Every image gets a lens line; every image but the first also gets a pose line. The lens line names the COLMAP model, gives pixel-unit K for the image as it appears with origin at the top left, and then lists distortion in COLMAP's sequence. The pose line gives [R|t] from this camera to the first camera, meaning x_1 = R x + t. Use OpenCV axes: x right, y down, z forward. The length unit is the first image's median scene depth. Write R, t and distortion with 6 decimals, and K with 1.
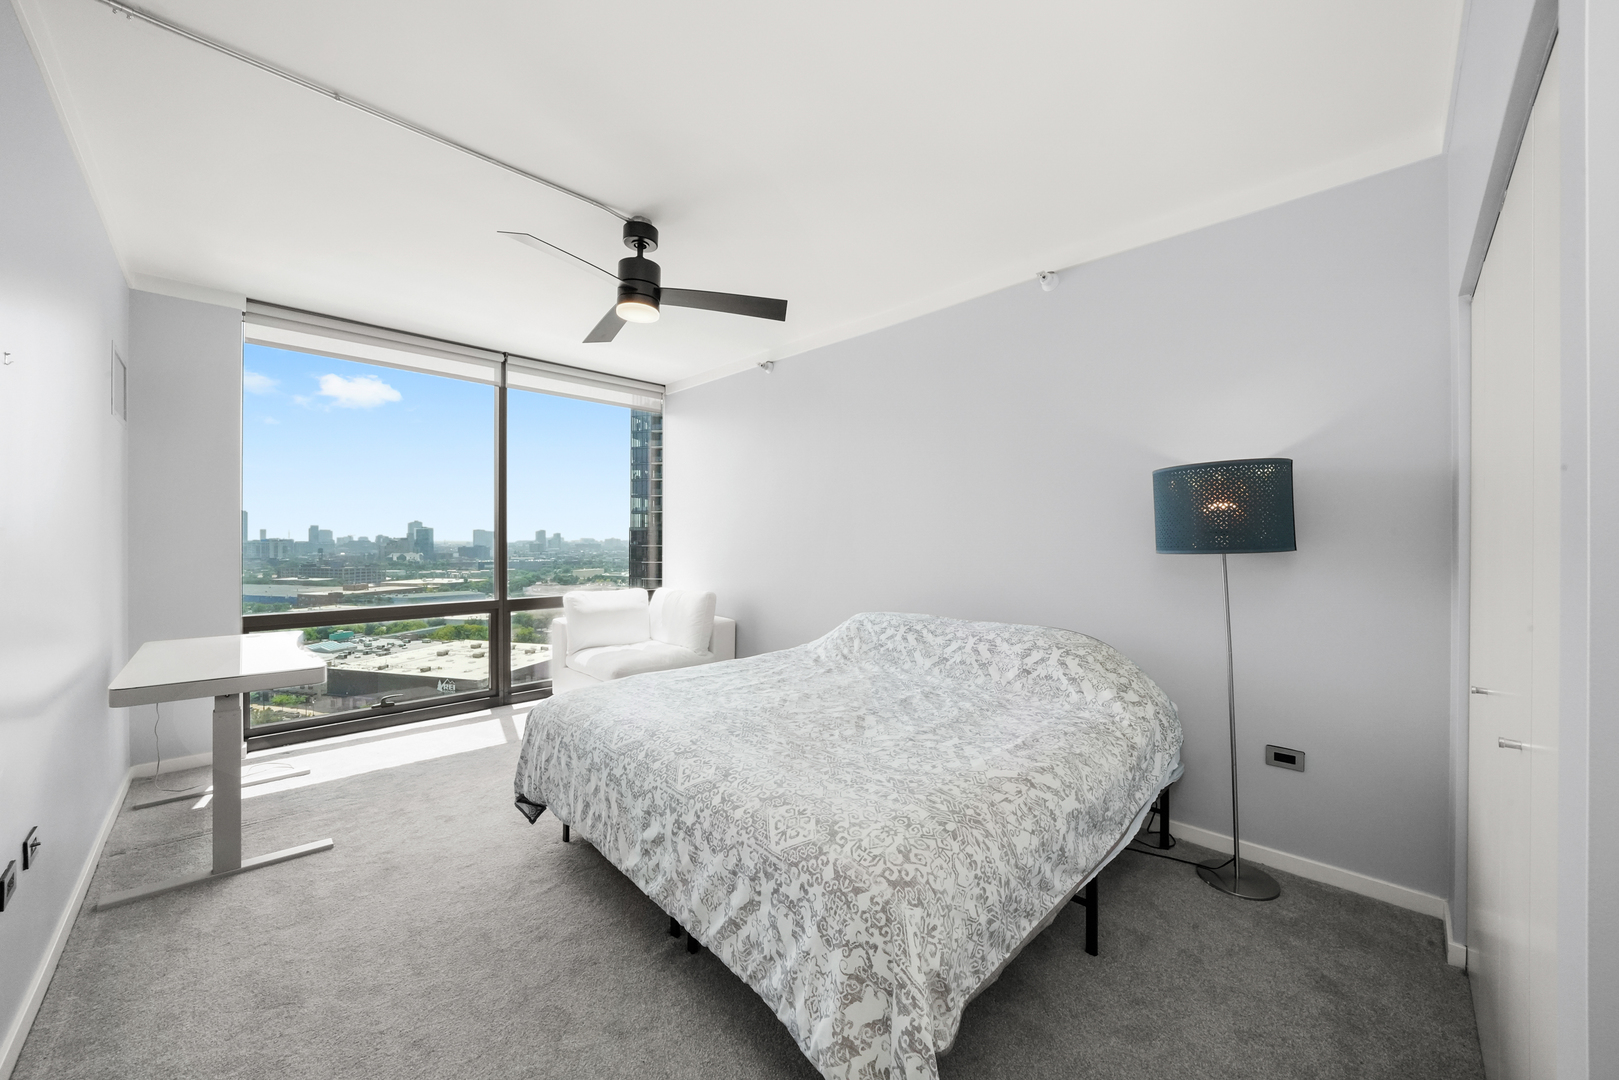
lens RADIAL K [[592.0, 0, 804.6], [0, 592.0, 540.5], [0, 0, 1]] dist [-0.015269, 0.000255]
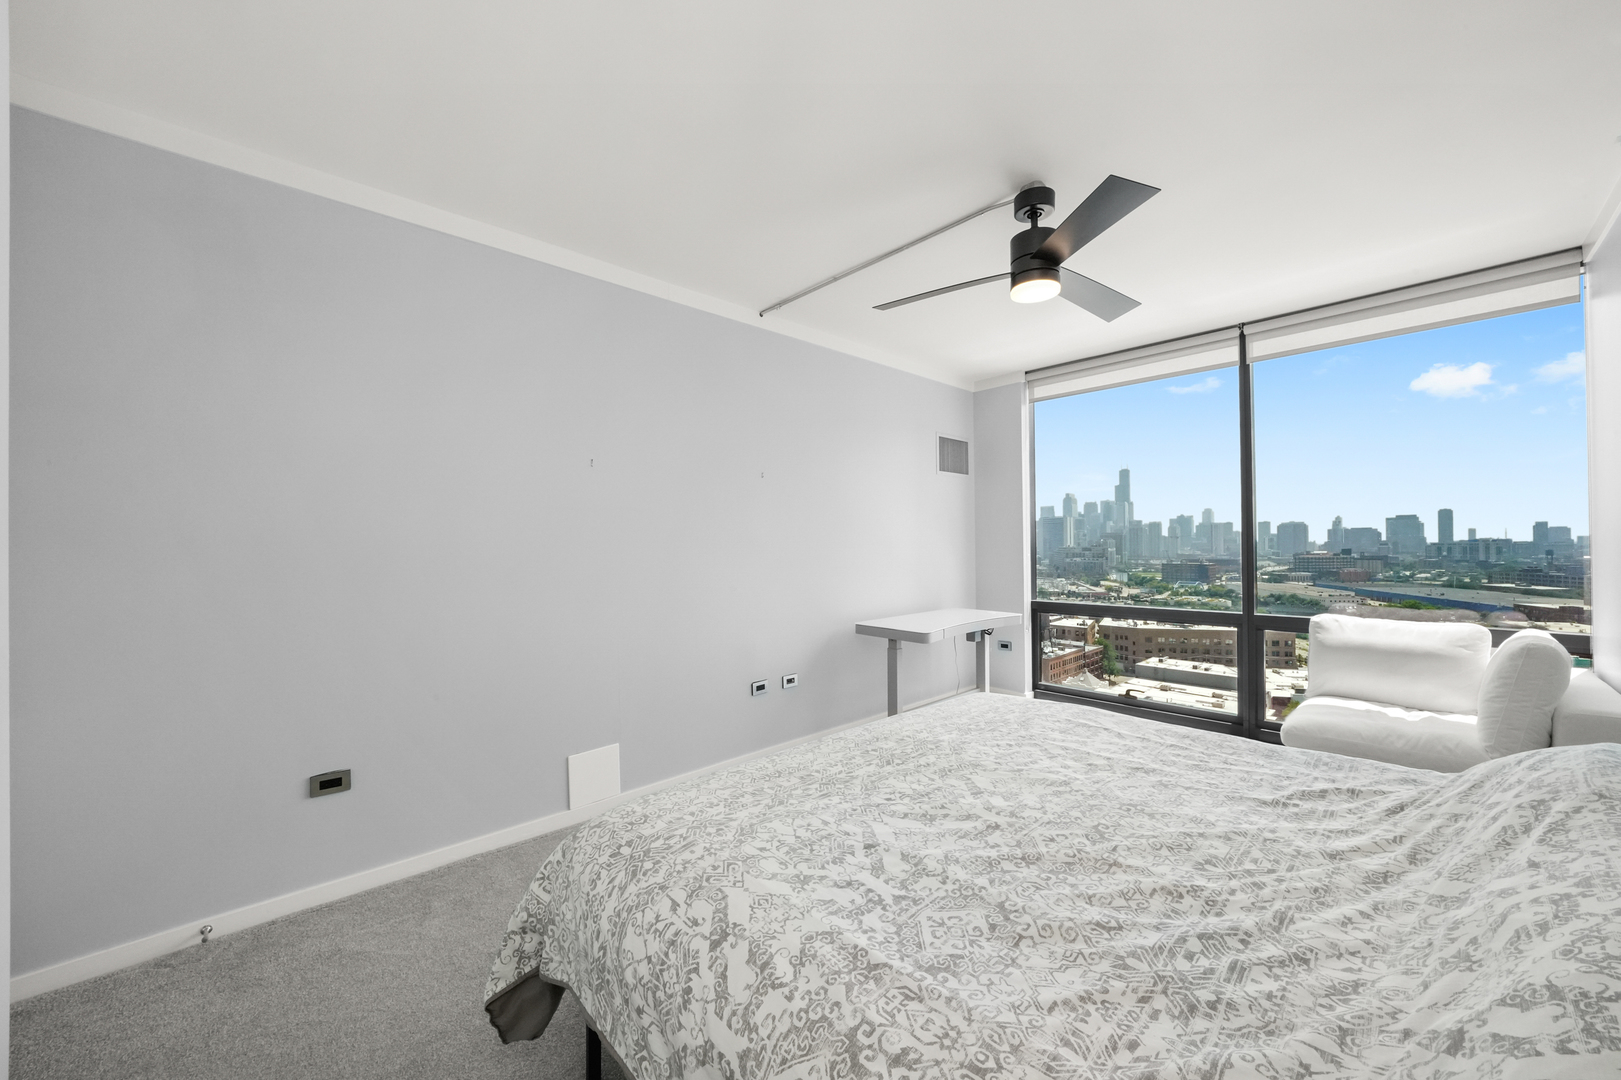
lens RADIAL K [[592.7, 0, 805.6], [0, 592.7, 540.5], [0, 0, 1]] dist [-0.015269, 0.000255]
pose [[-0.033645, -0.009572, -0.999388, 0.867120], [0.008231, 0.999918, -0.009854, -0.005389], [0.999400, -0.008557, -0.033563, 0.958863]]
